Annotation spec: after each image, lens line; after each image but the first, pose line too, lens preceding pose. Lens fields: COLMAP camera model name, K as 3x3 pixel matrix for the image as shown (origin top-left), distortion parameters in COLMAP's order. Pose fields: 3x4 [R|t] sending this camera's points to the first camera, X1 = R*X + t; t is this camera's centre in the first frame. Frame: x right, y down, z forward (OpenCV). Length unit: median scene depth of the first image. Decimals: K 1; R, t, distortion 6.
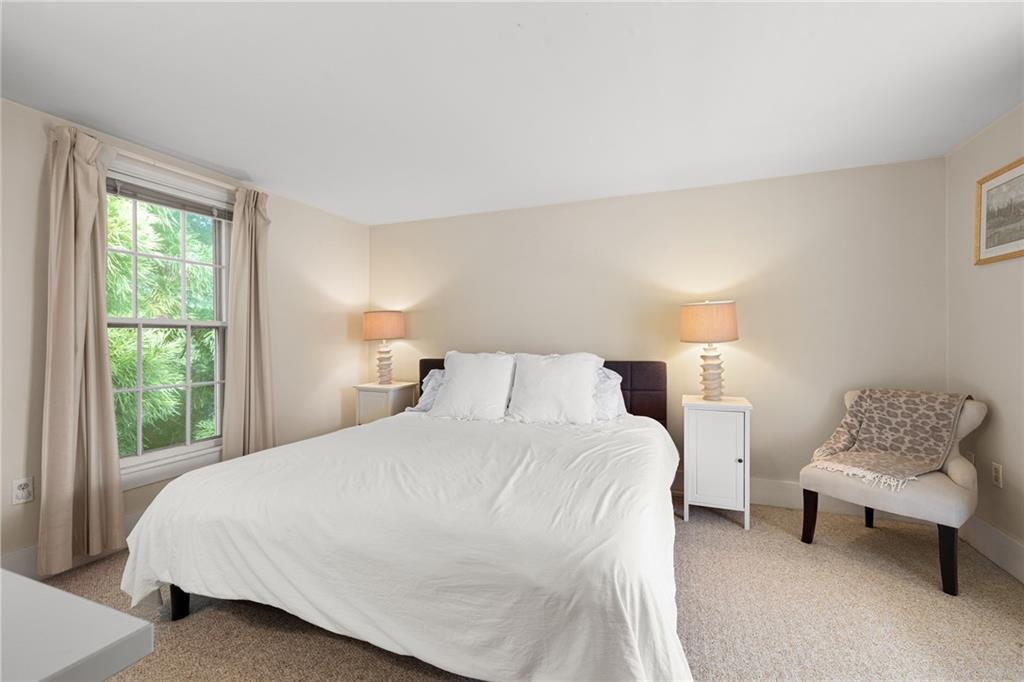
lens RADIAL K [[433.4, 0, 512.4], [0, 433.4, 339.0], [0, 0, 1]] dist [0.002850, 0.000205]
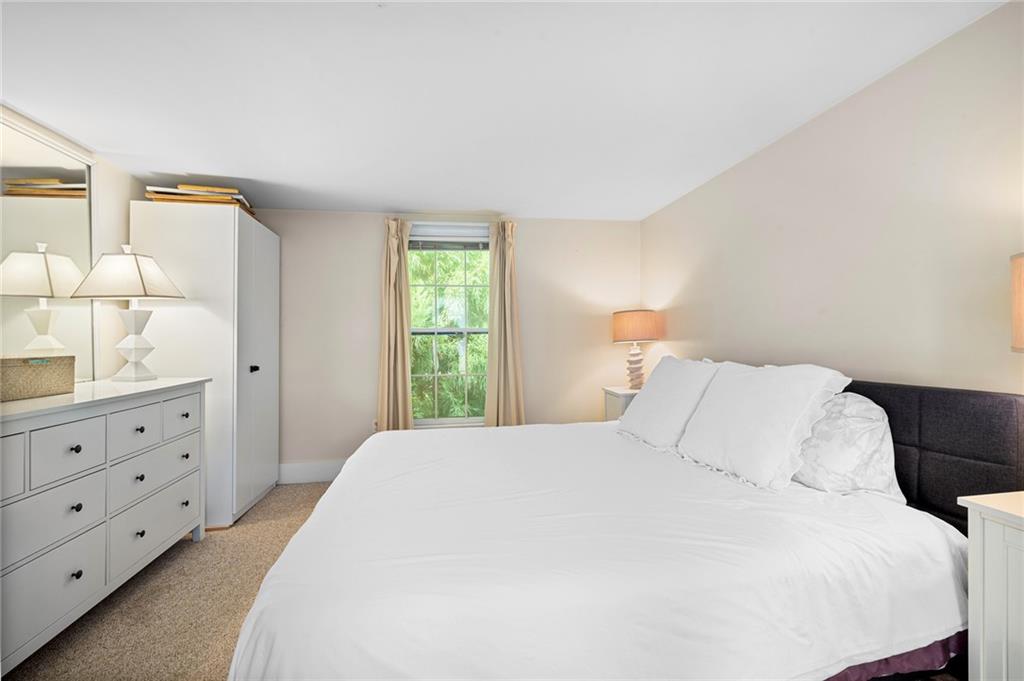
lens RADIAL K [[433.4, 0, 512.4], [0, 433.4, 338.5], [0, 0, 1]] dist [0.002850, 0.000205]
pose [[0.505397, -0.006236, -0.862864, 0.508431], [0.004511, 0.999979, -0.004585, -0.001990], [0.862875, -0.001576, 0.505415, 0.408648]]
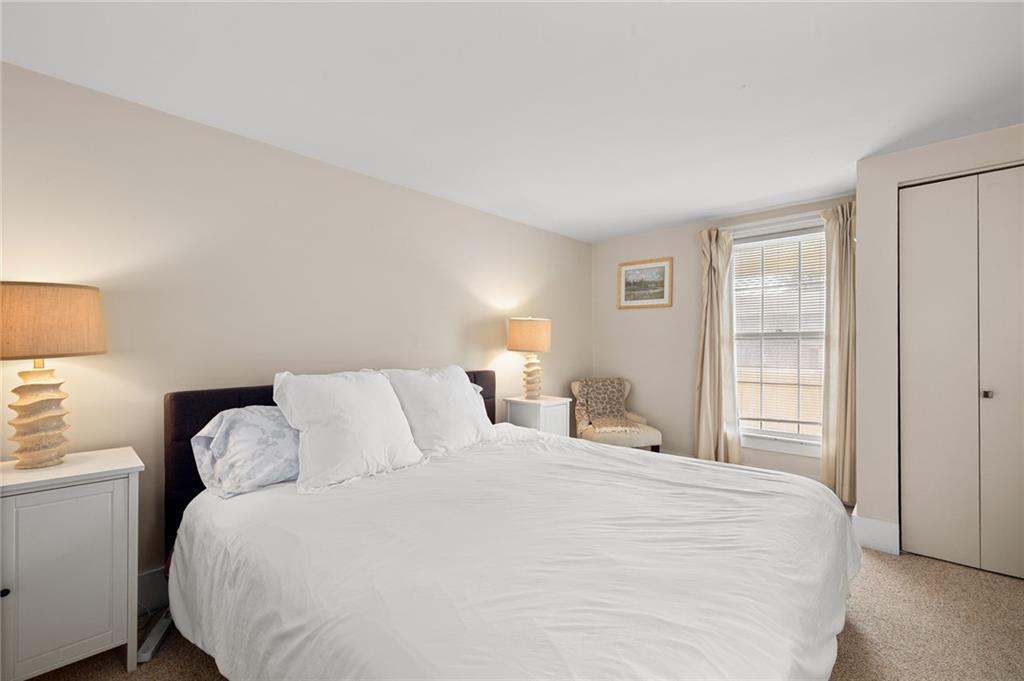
lens RADIAL K [[441.7, 0, 507.0], [0, 441.7, 342.6], [0, 0, 1]] dist [0.008651, -0.000169]
pose [[0.359691, 0.006268, 0.933051, -0.704608], [0.004736, 0.999952, -0.008543, -0.007536], [-0.933060, 0.007492, 0.359644, 0.605858]]
